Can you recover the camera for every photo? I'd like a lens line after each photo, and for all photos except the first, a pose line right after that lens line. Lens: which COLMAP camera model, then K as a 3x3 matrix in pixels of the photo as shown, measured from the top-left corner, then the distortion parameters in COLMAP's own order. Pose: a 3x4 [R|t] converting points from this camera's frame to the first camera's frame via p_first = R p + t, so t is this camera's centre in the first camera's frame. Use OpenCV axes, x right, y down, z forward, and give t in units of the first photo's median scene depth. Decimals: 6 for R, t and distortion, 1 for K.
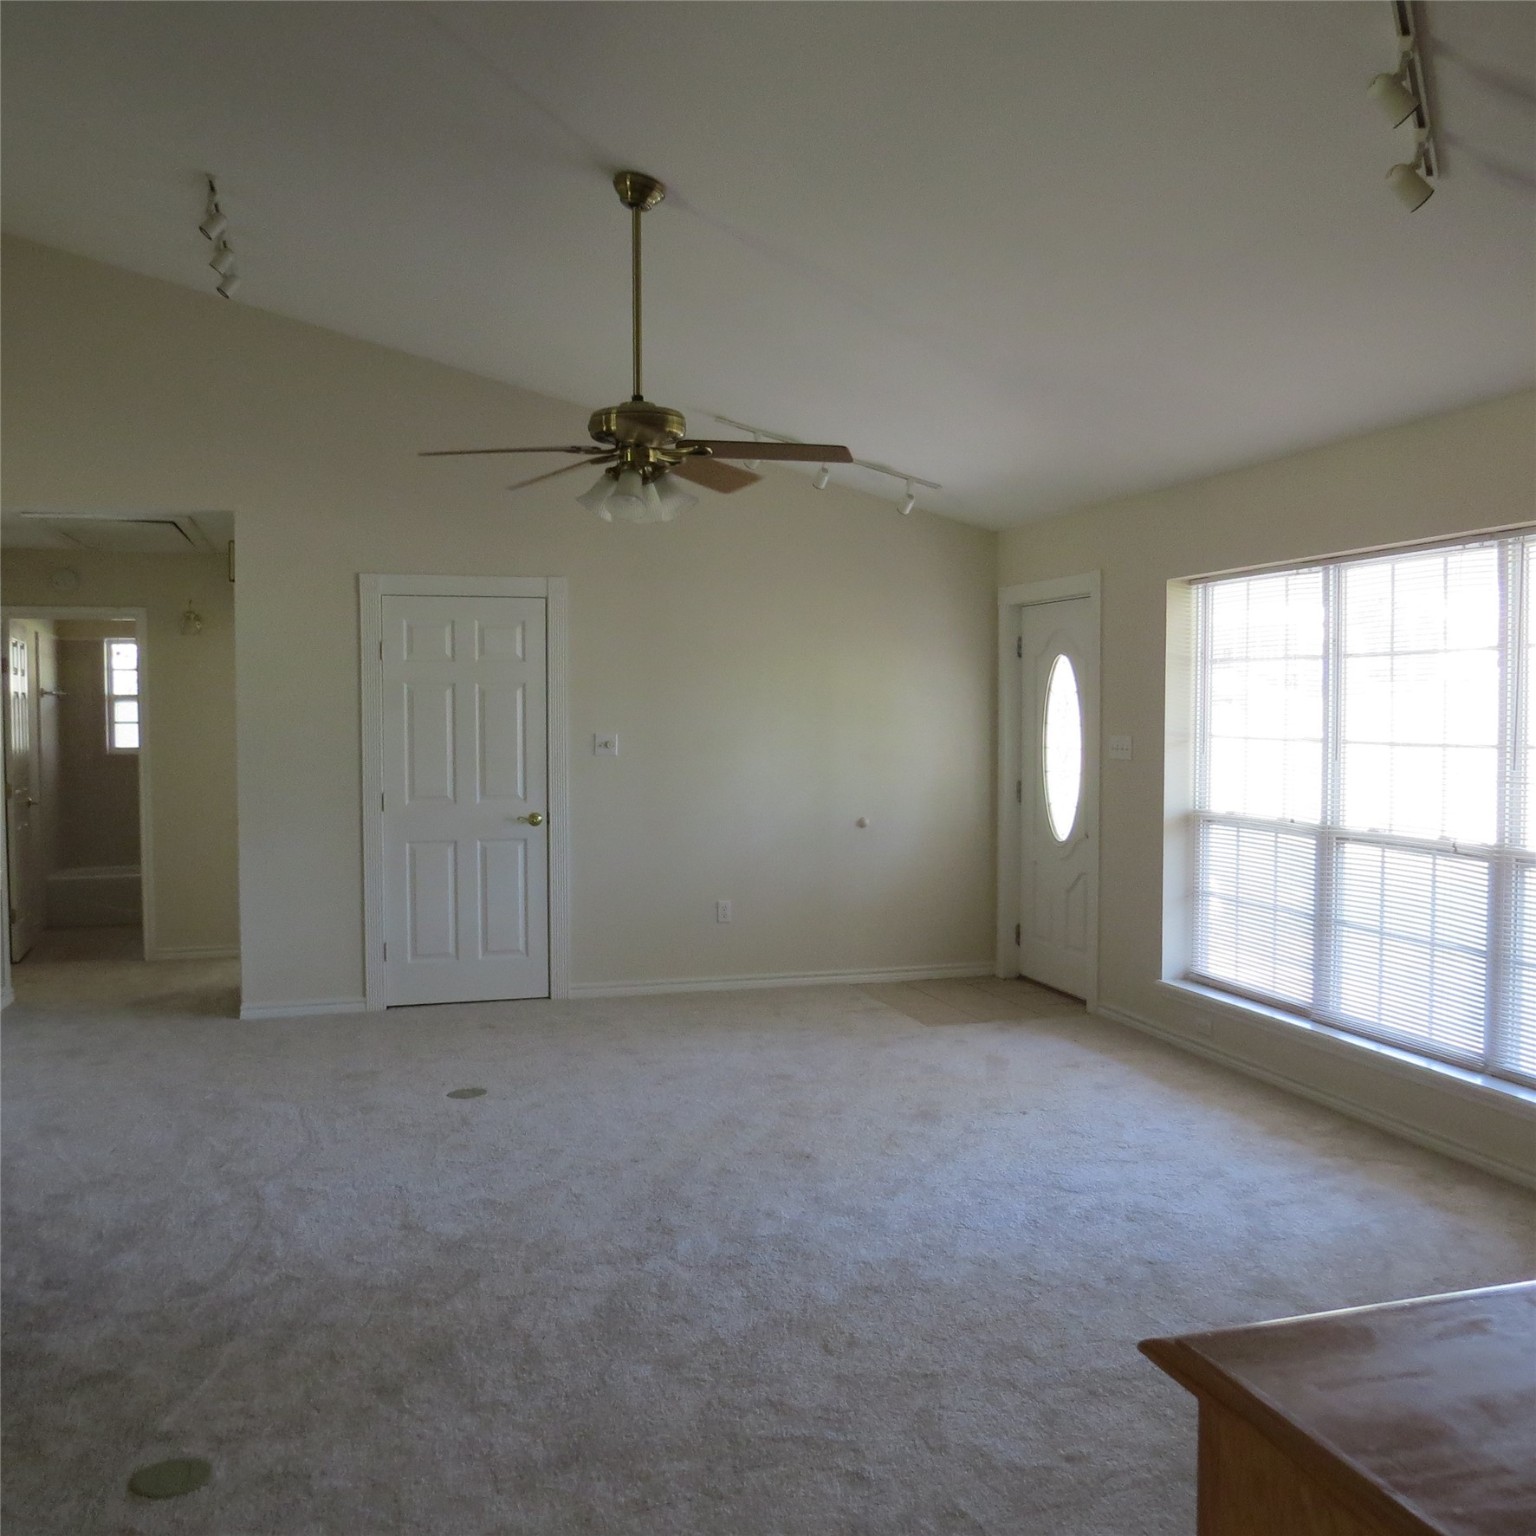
lens RADIAL K [[1464.1, 0, 768.0], [0, 1464.1, 768.0], [0, 0, 1]] dist [-0.028362, -0.006833]
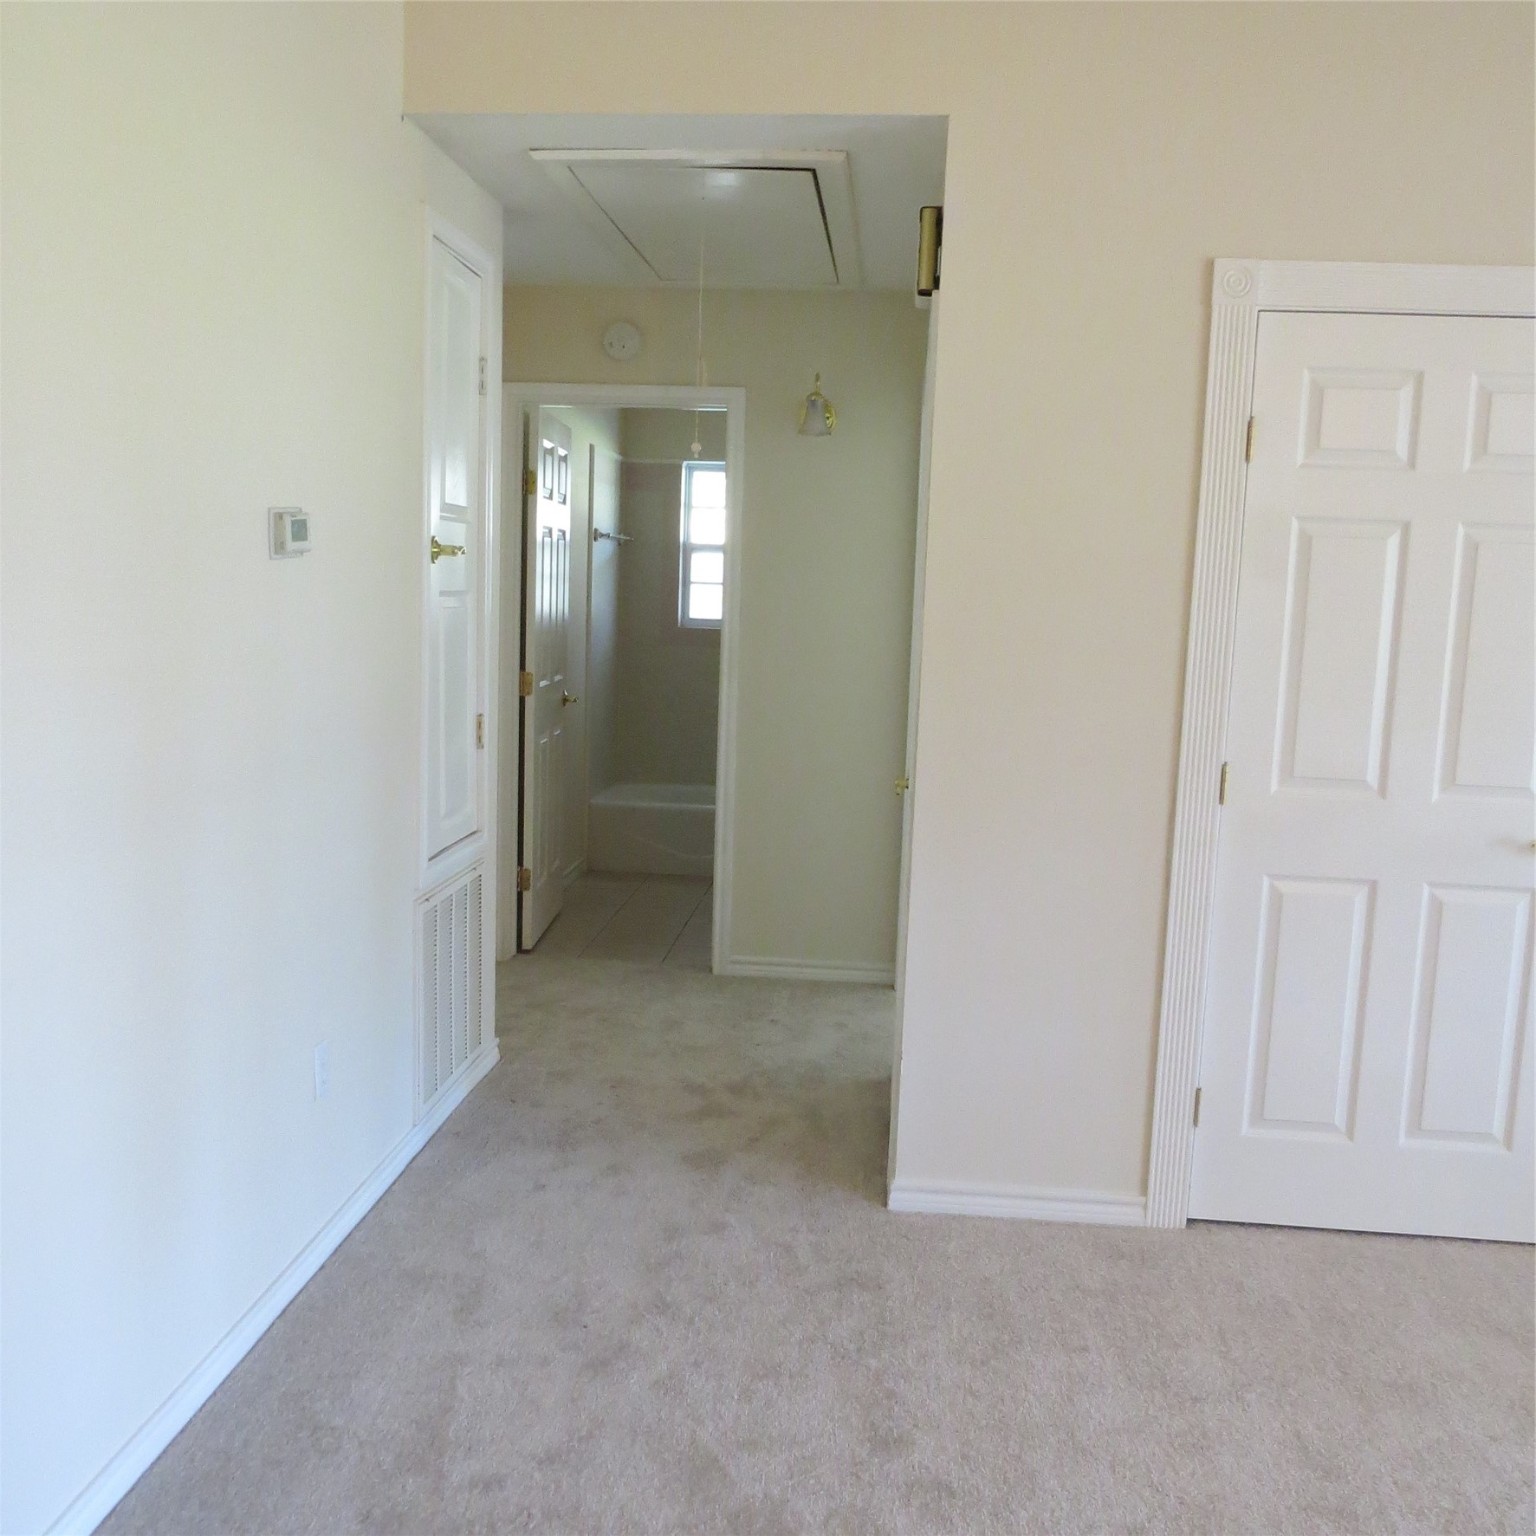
lens RADIAL K [[1464.1, 0, 768.0], [0, 1464.1, 768.0], [0, 0, 1]] dist [-0.028362, -0.006833]
pose [[0.929228, 0.085004, -0.359597, -0.183985], [-0.054846, 0.994129, 0.093271, -0.012193], [0.365414, -0.066947, 0.928435, 0.422418]]
